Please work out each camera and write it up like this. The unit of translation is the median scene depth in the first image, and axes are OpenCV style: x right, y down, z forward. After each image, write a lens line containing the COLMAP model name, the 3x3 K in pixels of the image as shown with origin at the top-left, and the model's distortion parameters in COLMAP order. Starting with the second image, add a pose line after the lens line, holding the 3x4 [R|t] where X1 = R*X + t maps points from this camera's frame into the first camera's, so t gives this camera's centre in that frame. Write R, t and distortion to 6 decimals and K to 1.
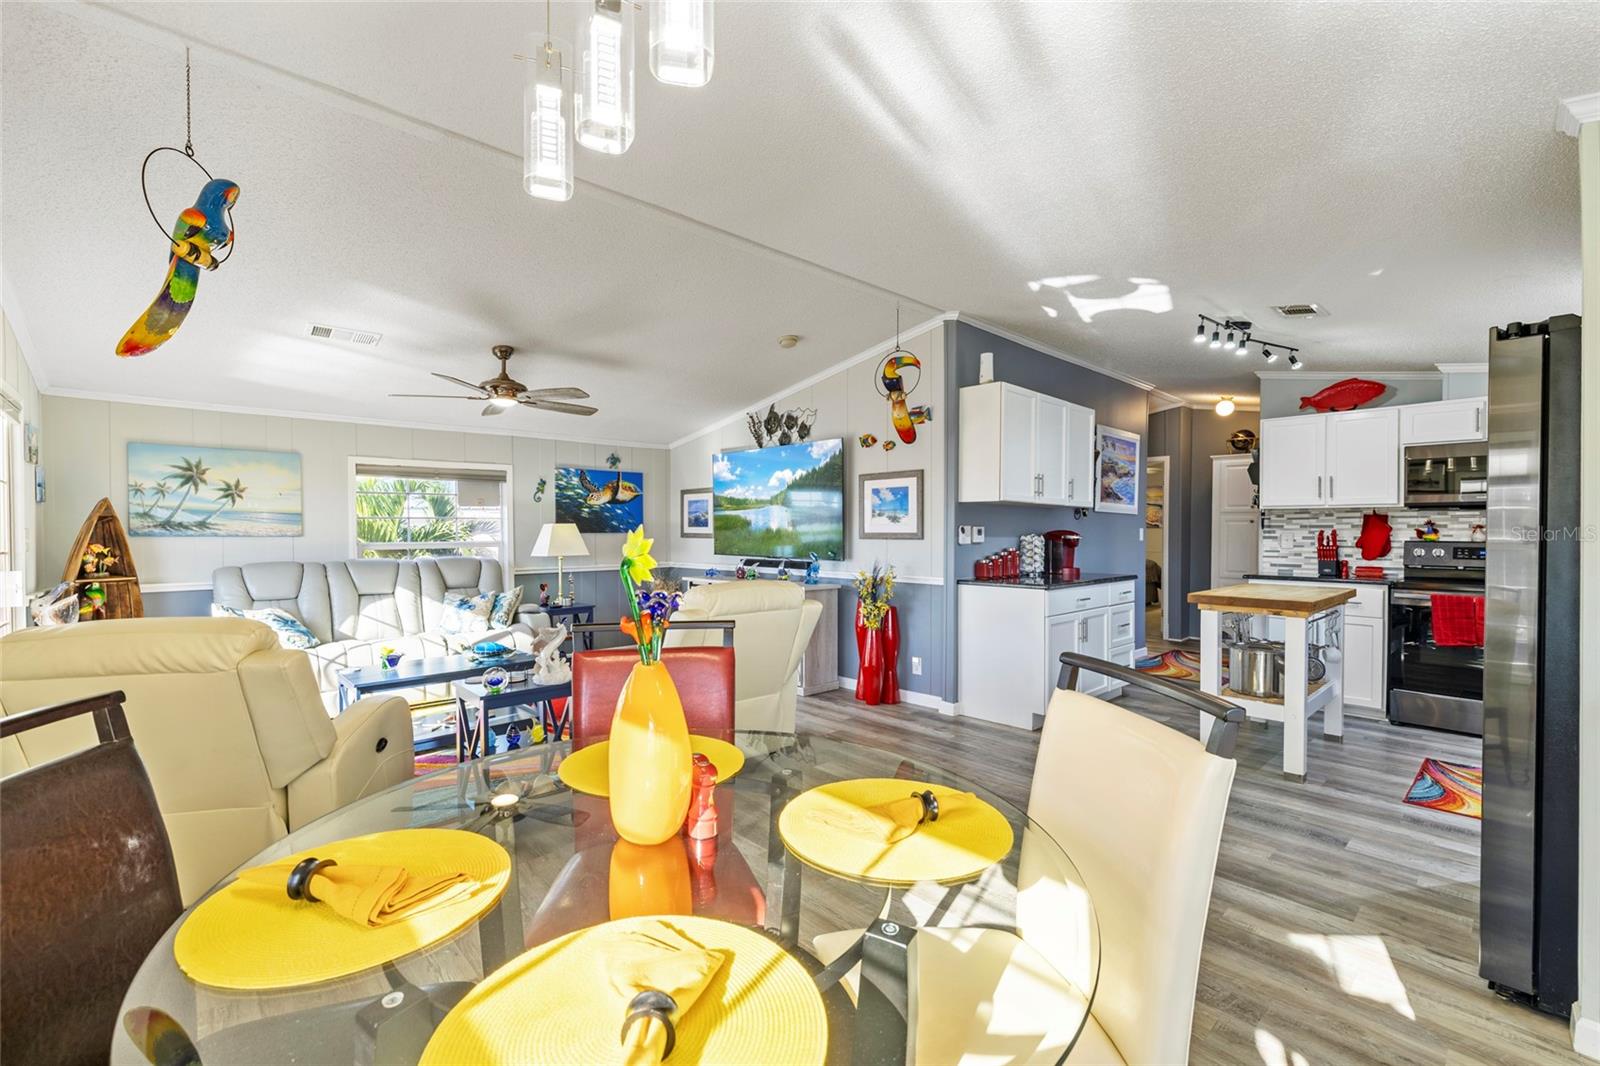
lens RADIAL K [[674.9, 0, 783.0], [0, 674.9, 539.4], [0, 0, 1]] dist [0.002656, 0.000601]
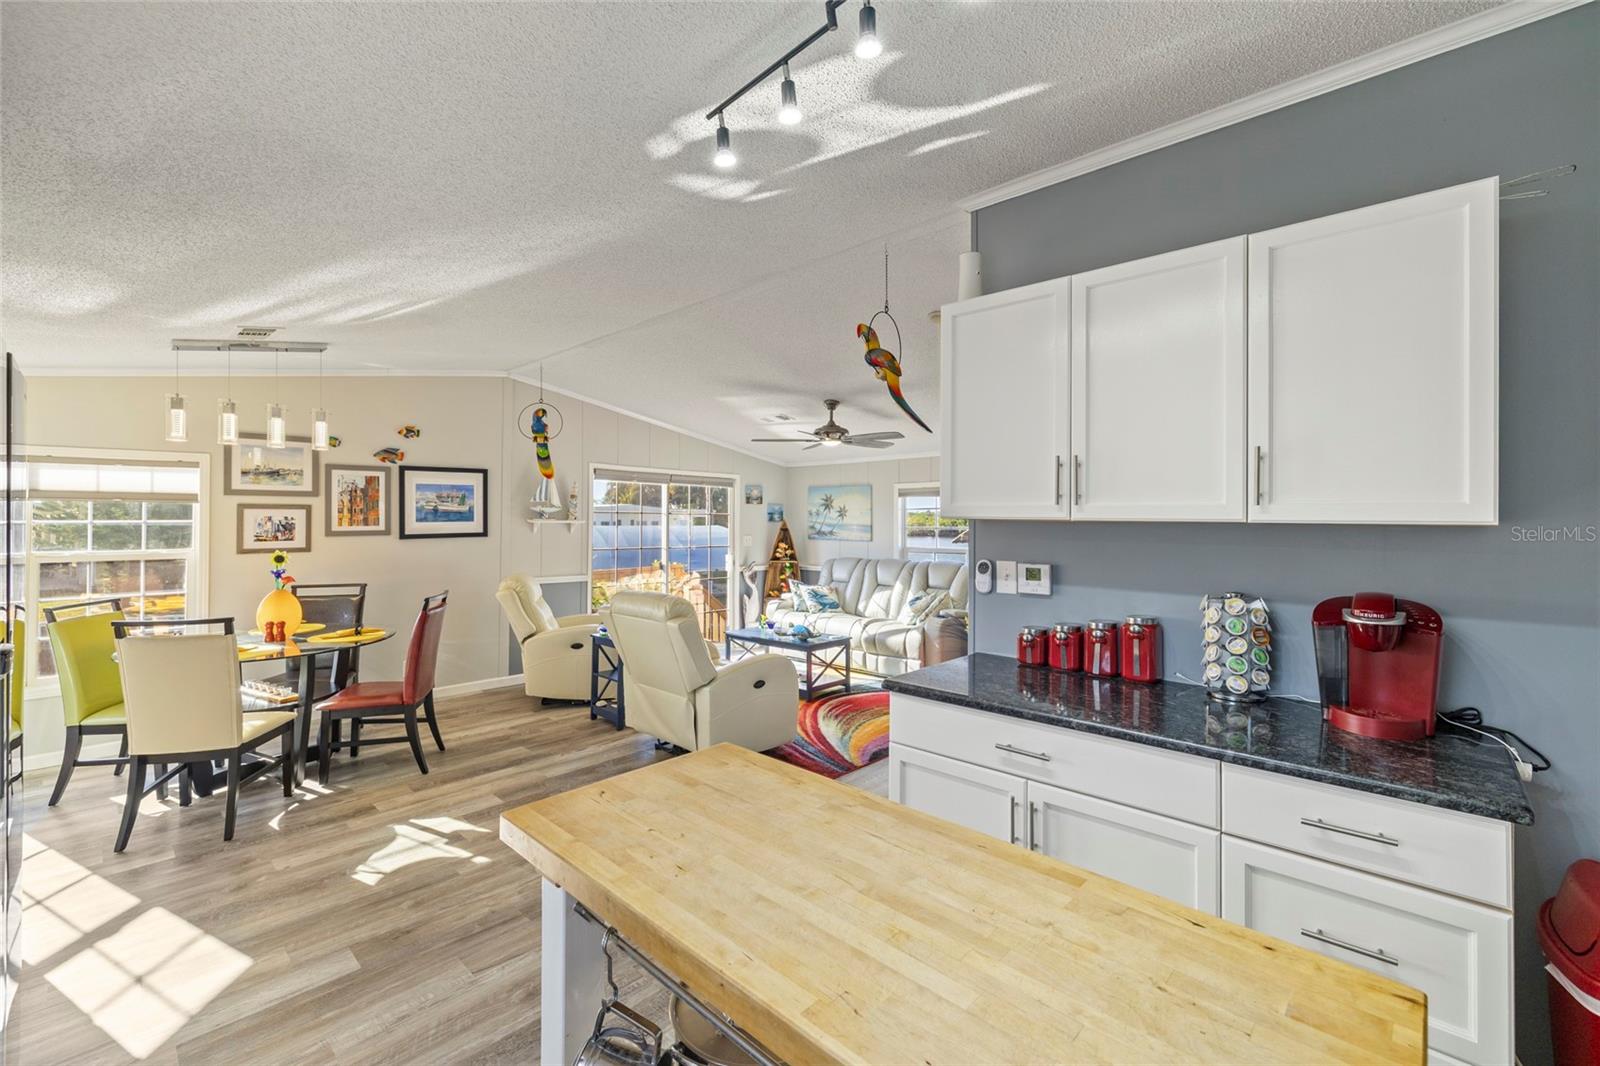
lens RADIAL K [[674.9, 0, 789.8], [0, 674.9, 511.3], [0, 0, 1]] dist [0.002656, 0.000601]
pose [[0.070523, -0.013616, -0.997417, 0.763030], [-0.016462, 0.999755, -0.014812, -0.046558], [0.997374, 0.017464, 0.070282, 0.739675]]
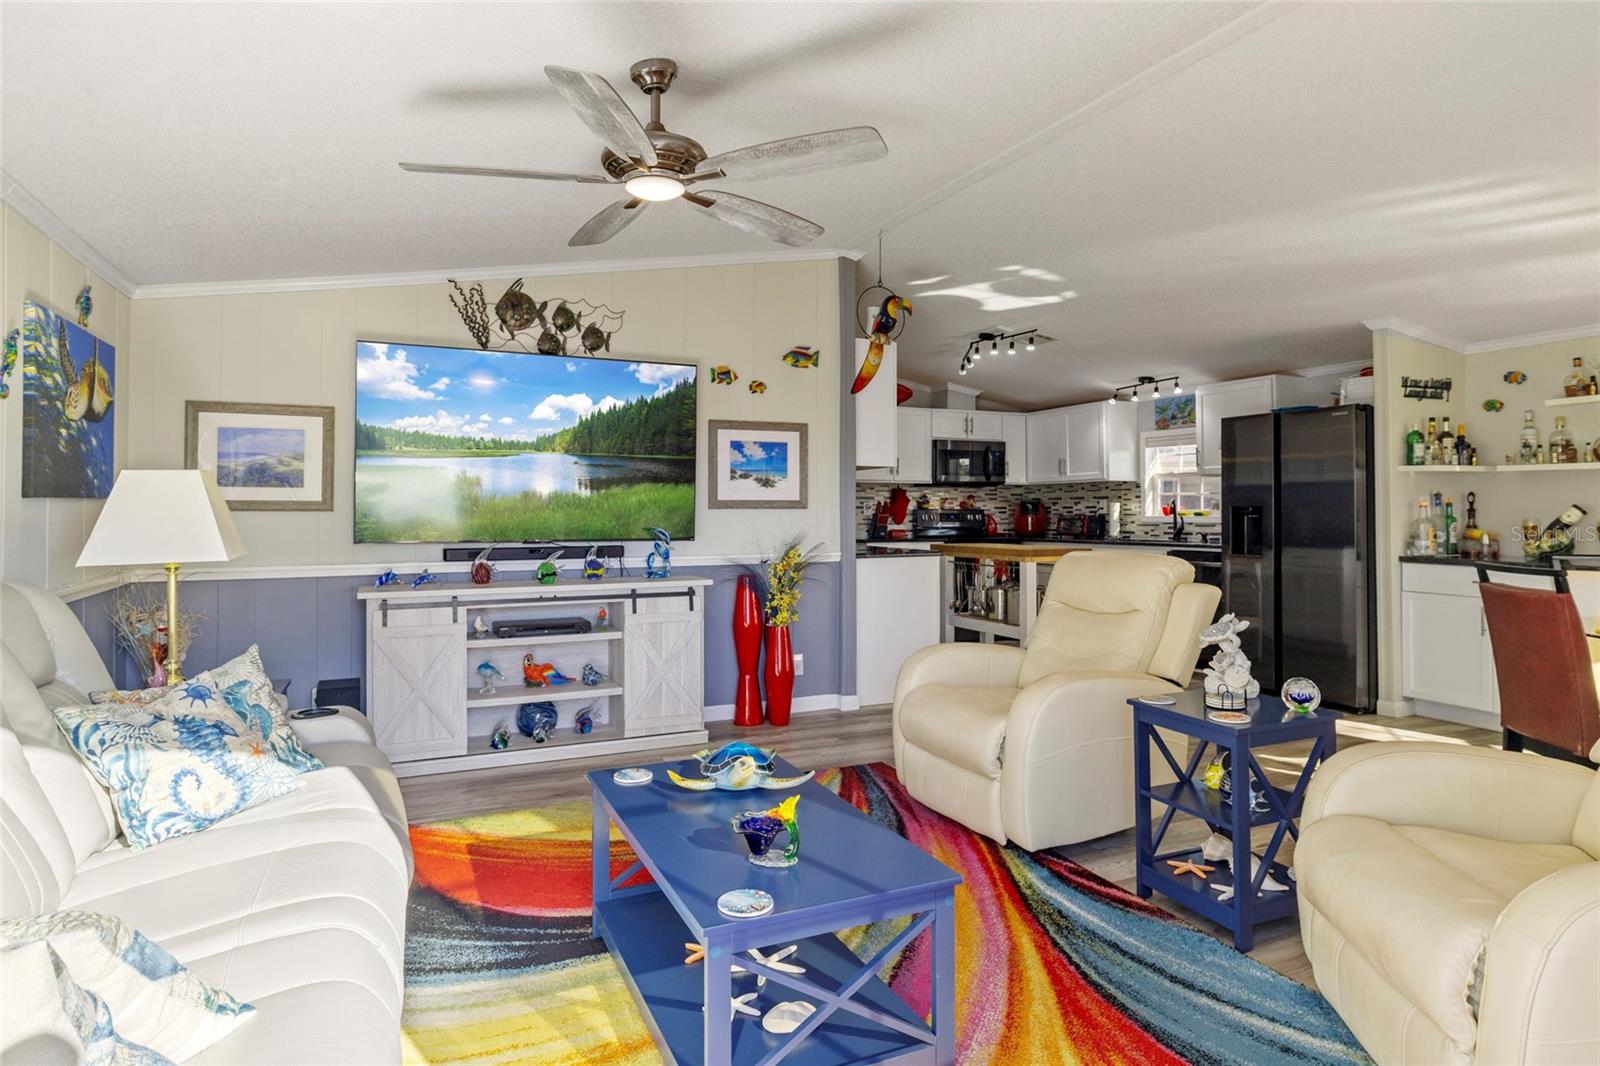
lens RADIAL K [[922.8, 0, 764.9], [0, 922.8, 500.4], [0, 0, 1]] dist [0.002789, 0.000140]
pose [[0.322765, 0.007634, 0.946448, -0.859039], [0.012940, 0.999838, -0.012478, 0.003465], [-0.946391, 0.016274, 0.322614, 0.675048]]
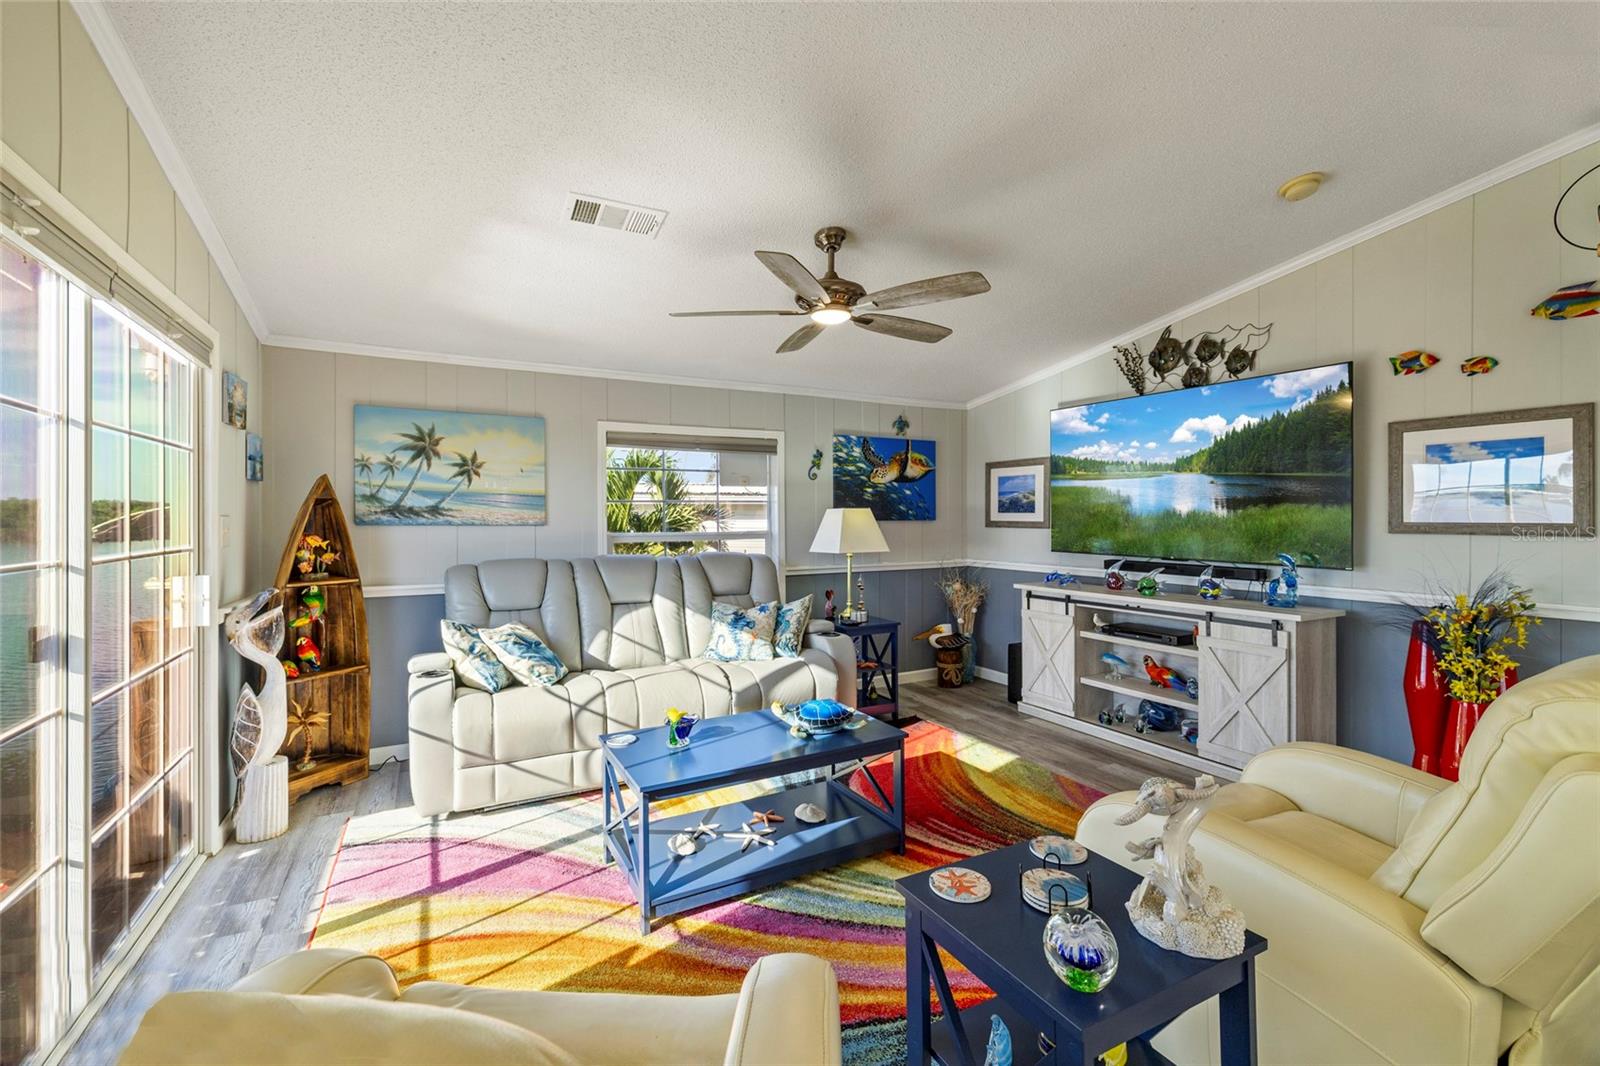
lens RADIAL K [[674.9, 0, 789.4], [0, 674.9, 513.7], [0, 0, 1]] dist [0.002656, 0.000601]
pose [[0.969160, -0.000598, -0.246431, -0.260890], [-0.003654, 0.999852, -0.016799, -0.005849], [0.246405, 0.017181, 0.969015, 0.333324]]
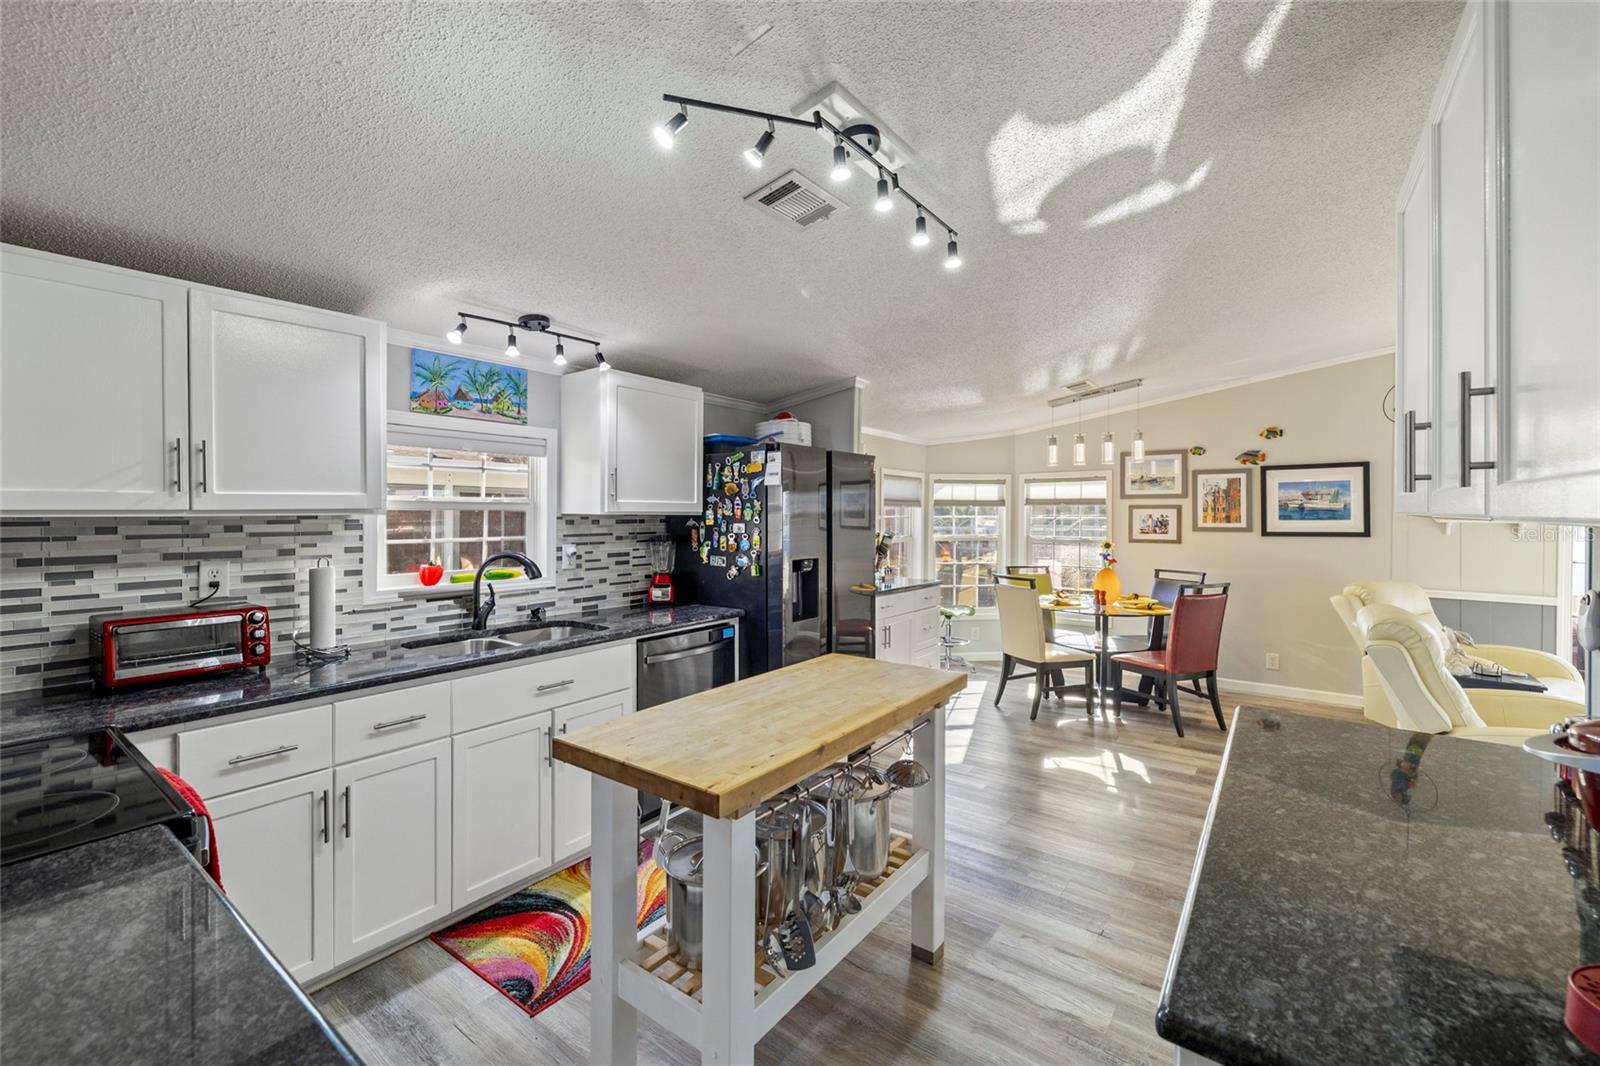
lens RADIAL K [[674.9, 0, 786.1], [0, 674.9, 512.4], [0, 0, 1]] dist [0.002656, 0.000601]
pose [[-0.982555, -0.007606, -0.185819, 0.640673], [-0.009889, 0.999886, 0.011367, -0.052632], [0.185712, 0.013006, -0.982518, 1.157245]]
